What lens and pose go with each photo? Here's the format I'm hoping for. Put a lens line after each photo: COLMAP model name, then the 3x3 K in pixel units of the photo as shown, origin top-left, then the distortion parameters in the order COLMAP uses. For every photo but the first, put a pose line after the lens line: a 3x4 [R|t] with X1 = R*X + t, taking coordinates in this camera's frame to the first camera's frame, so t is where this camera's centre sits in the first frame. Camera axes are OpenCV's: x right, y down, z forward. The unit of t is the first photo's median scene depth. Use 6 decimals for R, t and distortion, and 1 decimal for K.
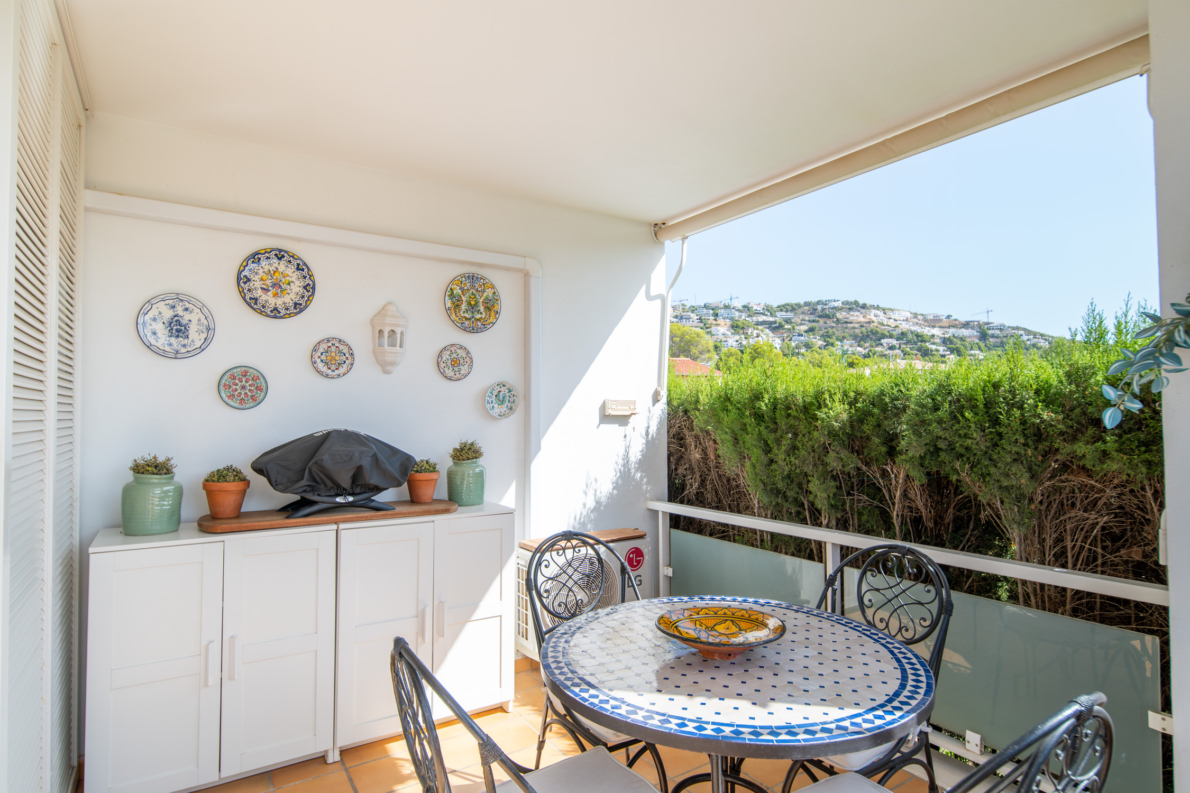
lens RADIAL K [[640.7, 0, 595.2], [0, 640.7, 399.5], [0, 0, 1]] dist [-0.000495, -0.000560]
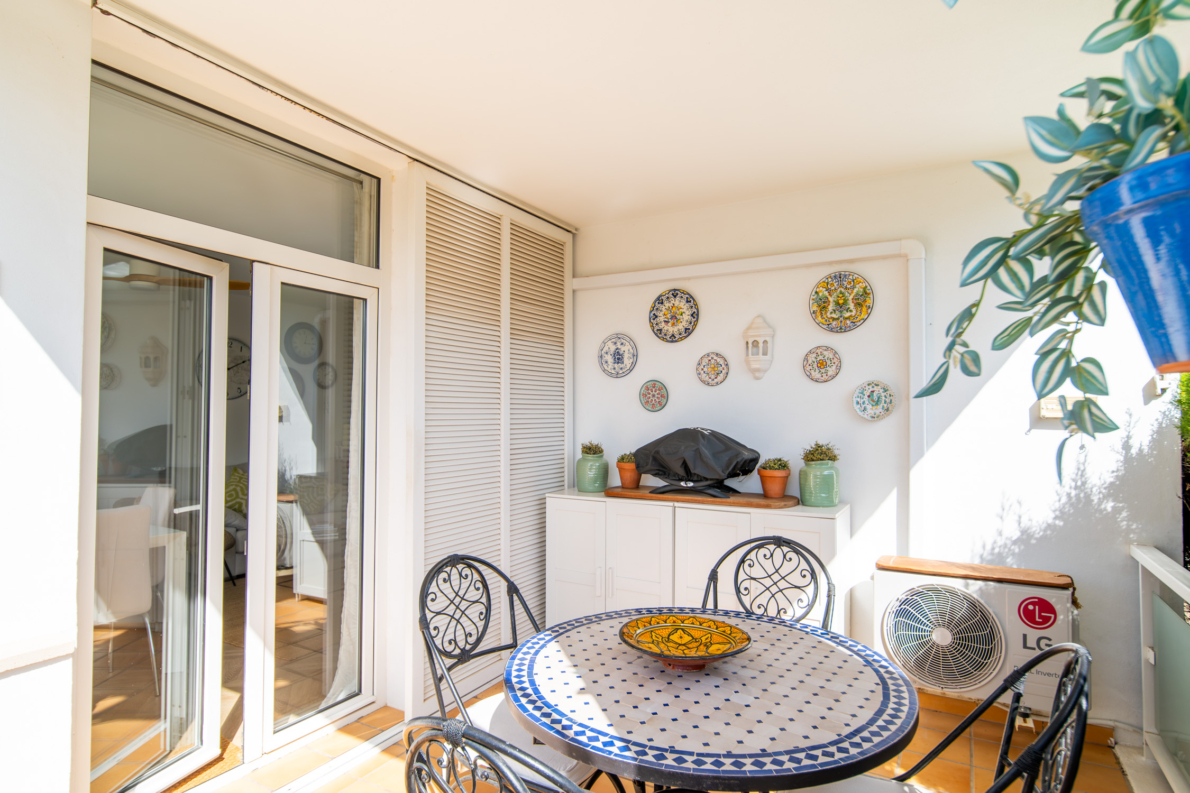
lens RADIAL K [[640.7, 0, 594.6], [0, 640.7, 397.9], [0, 0, 1]] dist [-0.000495, -0.000560]
pose [[0.445727, -0.019692, -0.894953, 0.601681], [0.019396, 0.999736, -0.012338, 0.000274], [0.894959, -0.011859, 0.445991, 0.267067]]
